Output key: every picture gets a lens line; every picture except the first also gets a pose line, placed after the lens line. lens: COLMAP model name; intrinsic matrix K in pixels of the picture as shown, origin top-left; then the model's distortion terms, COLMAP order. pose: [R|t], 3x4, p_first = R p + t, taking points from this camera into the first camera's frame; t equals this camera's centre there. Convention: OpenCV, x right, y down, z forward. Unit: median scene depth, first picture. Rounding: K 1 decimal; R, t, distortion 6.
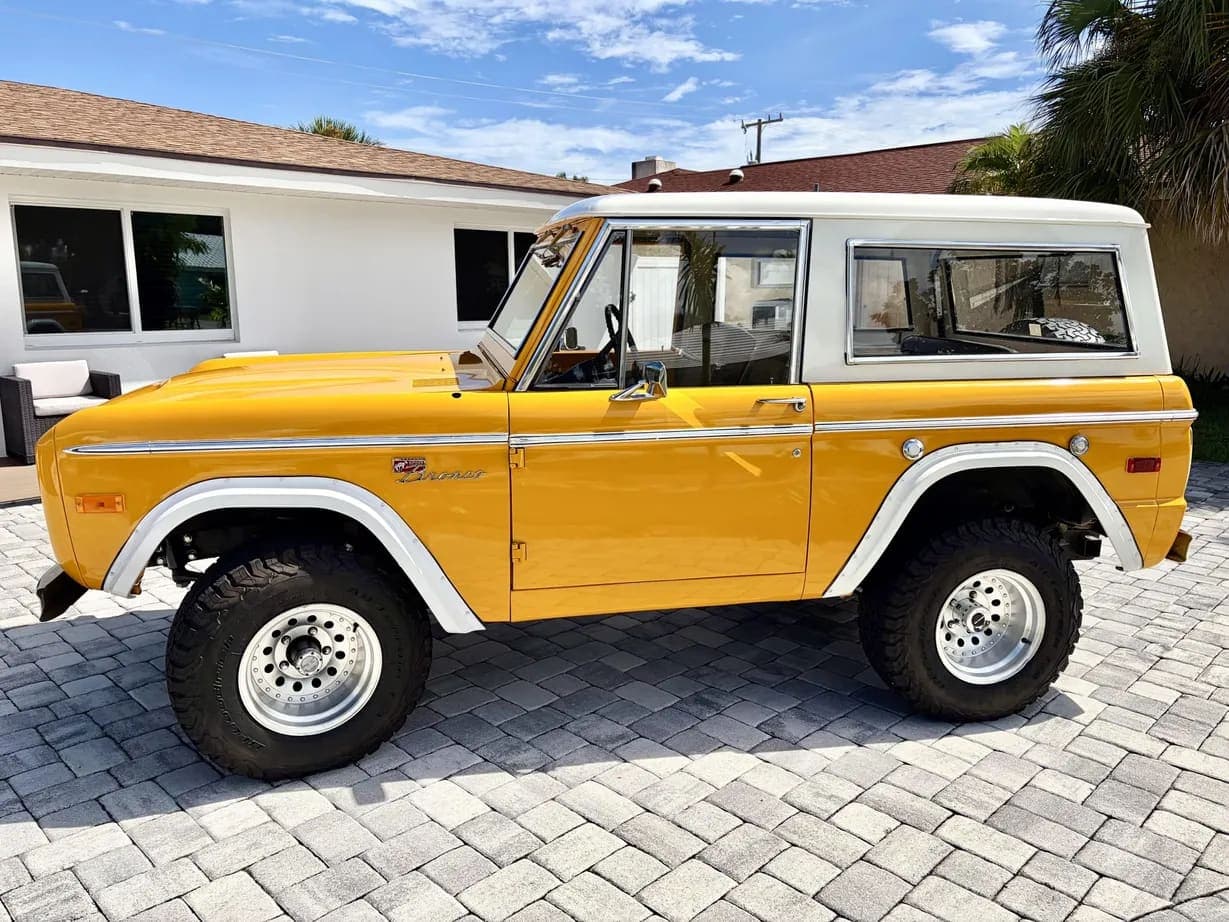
lens RADIAL K [[943.8, 0, 617.3], [0, 943.8, 459.1], [0, 0, 1]] dist [0.051684, -0.059043]
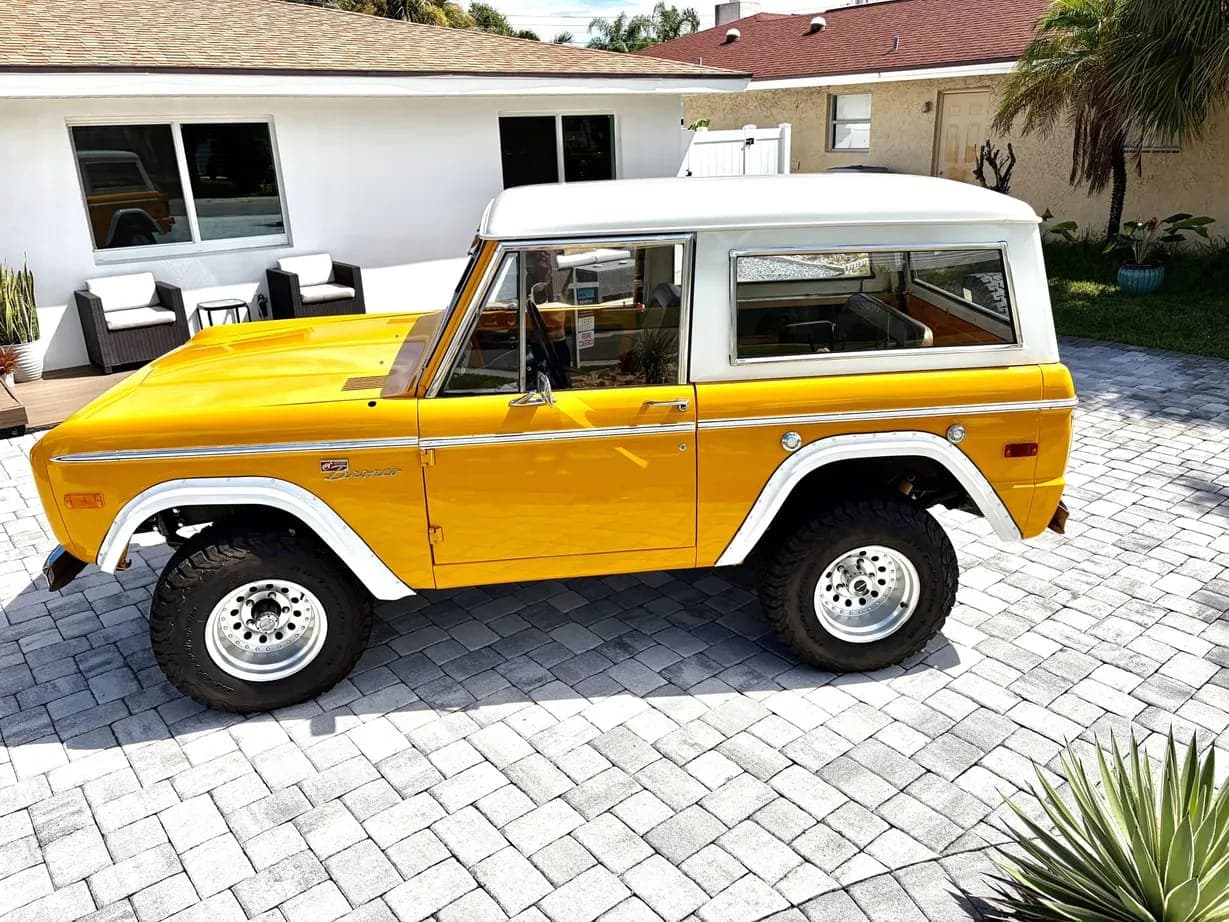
lens RADIAL K [[943.8, 0, 627.1], [0, 943.8, 465.6], [0, 0, 1]] dist [0.051684, -0.059043]
pose [[0.994808, 0.008904, -0.101382, 0.238289], [0.008220, 0.985882, 0.167238, -0.171733], [0.101439, -0.167203, 0.980690, -0.103403]]
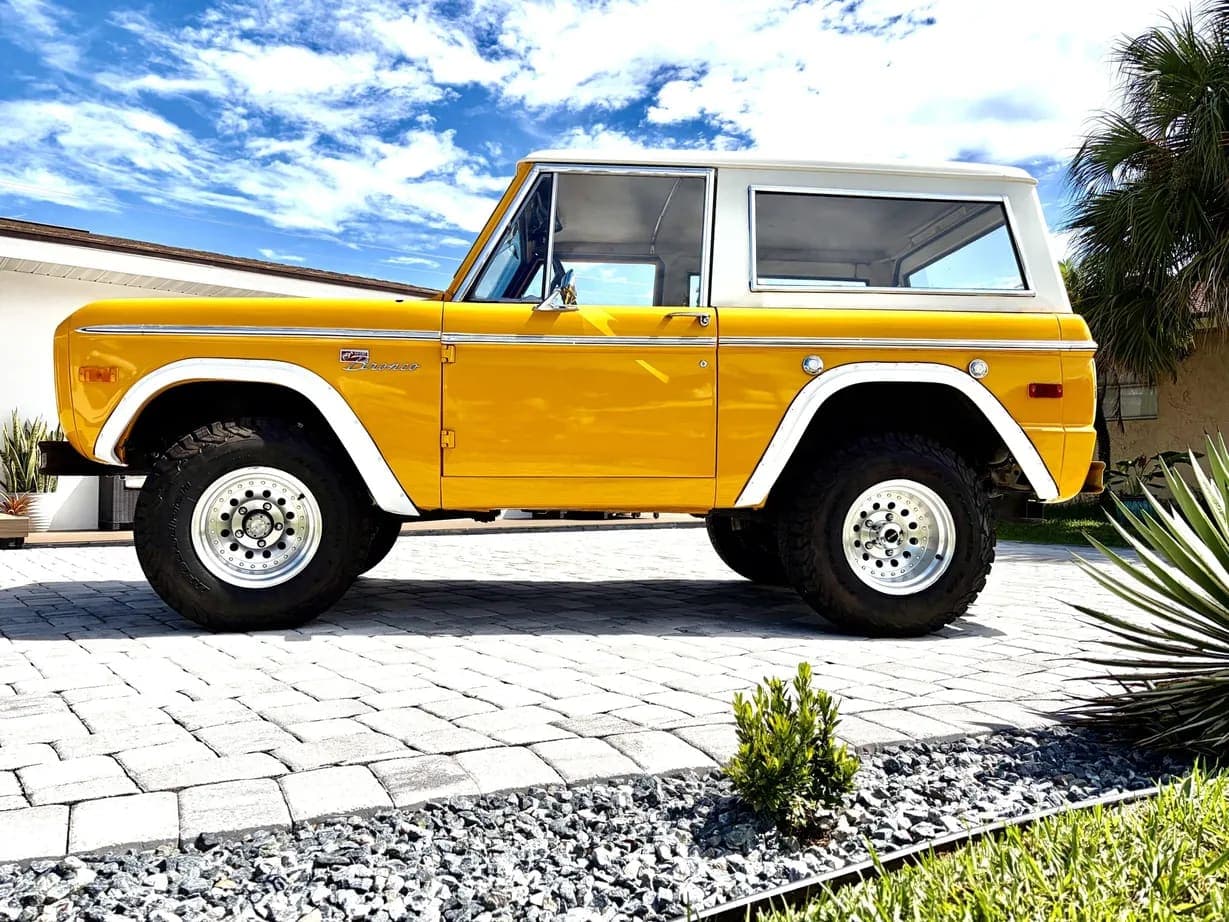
lens RADIAL K [[943.8, 0, 614.1], [0, 943.8, 464.2], [0, 0, 1]] dist [0.051684, -0.059043]
pose [[0.993482, 0.003416, -0.113941, 0.213190], [-0.026207, 0.979622, -0.199133, 0.334461], [0.110939, 0.200821, 0.973326, -0.068472]]
